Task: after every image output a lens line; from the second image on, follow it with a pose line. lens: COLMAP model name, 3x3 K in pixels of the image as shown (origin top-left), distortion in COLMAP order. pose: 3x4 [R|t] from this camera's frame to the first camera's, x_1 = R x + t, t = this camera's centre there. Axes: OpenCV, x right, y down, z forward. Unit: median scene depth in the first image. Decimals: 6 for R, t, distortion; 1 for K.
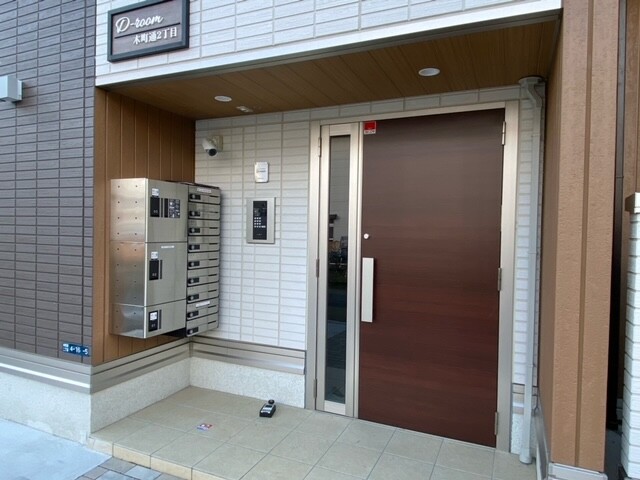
lens RADIAL K [[436.7, 0, 320.0], [0, 436.7, 240.0], [0, 0, 1]] dist [0.060749, -0.000964]
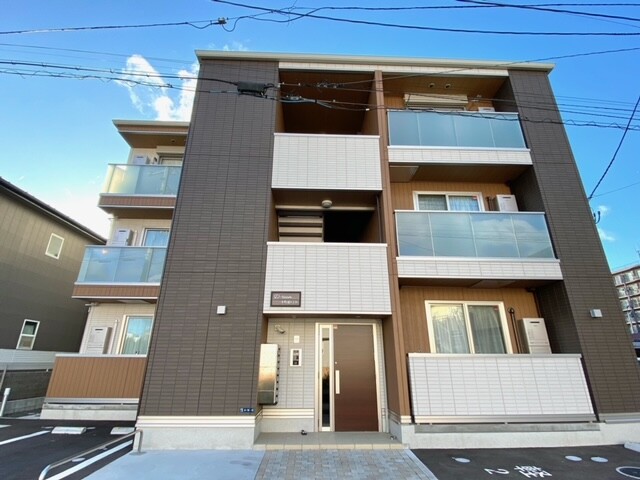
lens RADIAL K [[316.5, 0, 320.0], [0, 316.5, 240.0], [0, 0, 1]] dist [0.034164, -0.031903]
pose [[0.892804, 0.144993, 0.426472, -1.100382], [0.019375, 0.933540, -0.357949, -0.017928], [-0.450029, 0.327842, 0.830659, -1.125535]]
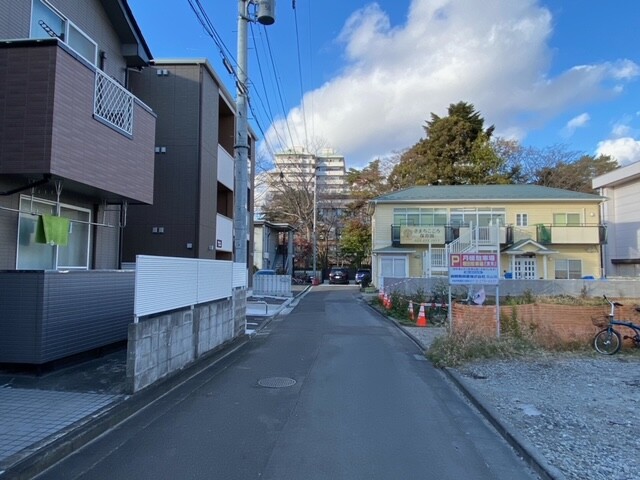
lens RADIAL K [[436.7, 0, 320.0], [0, 436.7, 240.0], [0, 0, 1]] dist [0.060749, -0.000964]
pose [[-0.365054, 0.042585, 0.930012, -6.479189], [0.005737, 0.999037, -0.043494, -0.194184], [-0.930969, -0.010542, -0.364947, 1.800394]]
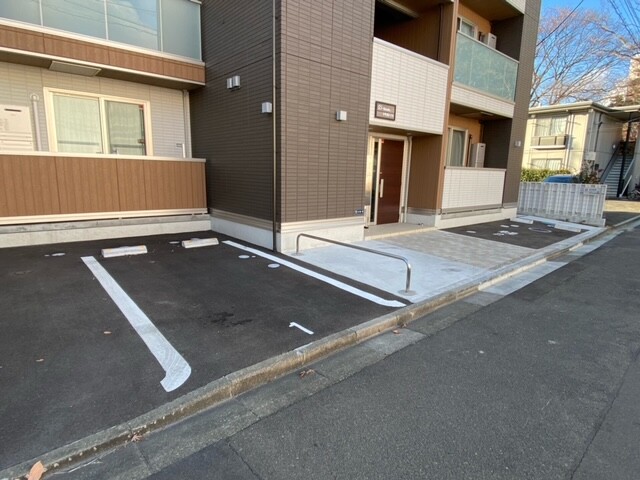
lens RADIAL K [[359.8, 0, 321.5], [0, 359.8, 239.1], [0, 0, 1]] dist [0.049210, -0.050981]
pose [[0.420533, -0.173478, 0.890538, -2.803062], [-0.001944, 0.981375, 0.192092, -0.042369], [-0.907275, -0.082512, 0.412363, 0.201580]]
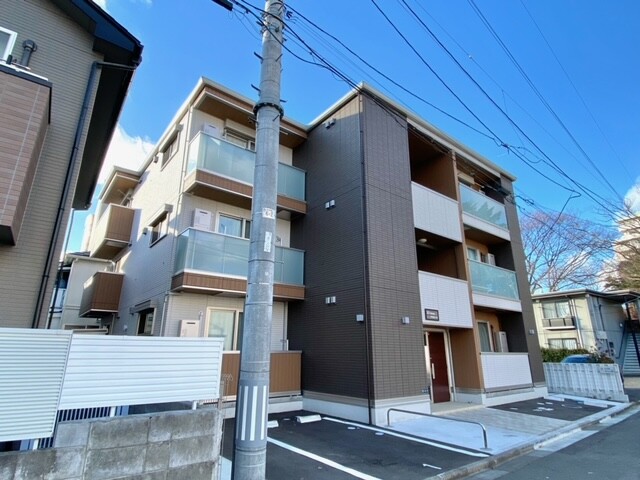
lens RADIAL K [[359.8, 0, 321.5], [0, 359.8, 239.1], [0, 0, 1]] dist [0.049210, -0.050981]
pose [[0.447918, 0.250394, 0.858296, -3.952084], [0.019895, 0.956953, -0.289559, -0.127038], [-0.893853, 0.146774, 0.423655, 0.250352]]
